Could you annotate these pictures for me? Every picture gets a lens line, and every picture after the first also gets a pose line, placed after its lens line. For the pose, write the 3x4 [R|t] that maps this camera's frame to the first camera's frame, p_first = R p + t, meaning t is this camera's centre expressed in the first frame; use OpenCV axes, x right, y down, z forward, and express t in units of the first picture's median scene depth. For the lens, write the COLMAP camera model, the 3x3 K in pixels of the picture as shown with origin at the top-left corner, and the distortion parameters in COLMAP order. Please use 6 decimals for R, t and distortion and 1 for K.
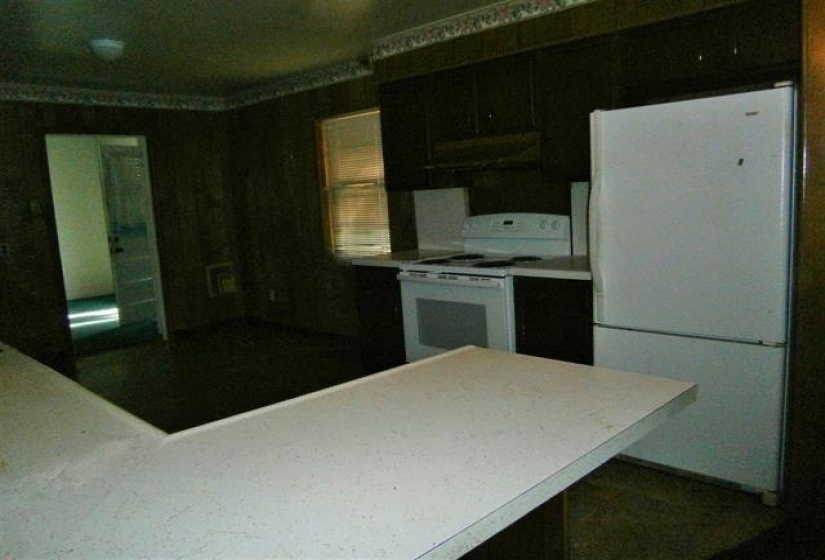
lens RADIAL K [[634.0, 0, 412.4], [0, 634.0, 277.0], [0, 0, 1]] dist [-0.020010, 0.005888]
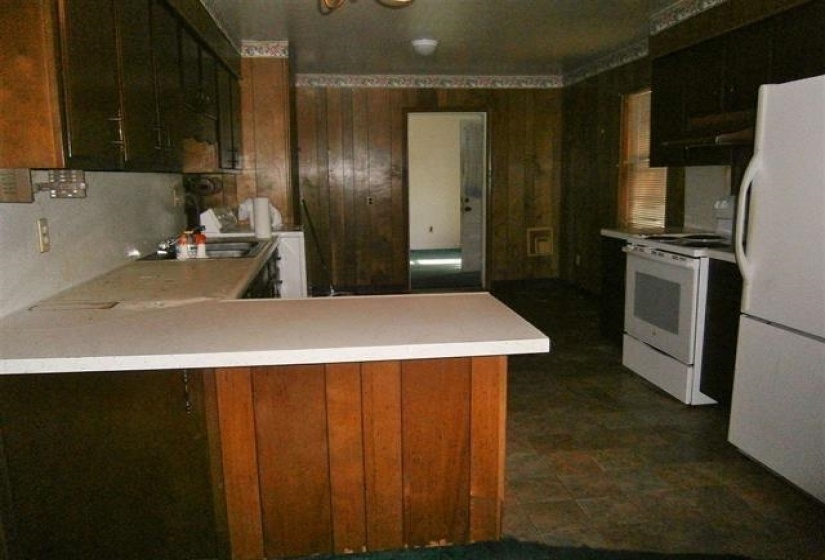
lens RADIAL K [[634.0, 0, 413.6], [0, 634.0, 281.8], [0, 0, 1]] dist [-0.020010, 0.005888]
pose [[0.794483, 0.137113, -0.591606, 0.233262], [-0.105006, 0.990521, 0.088552, -0.002308], [0.598140, -0.008231, 0.801350, -0.028888]]
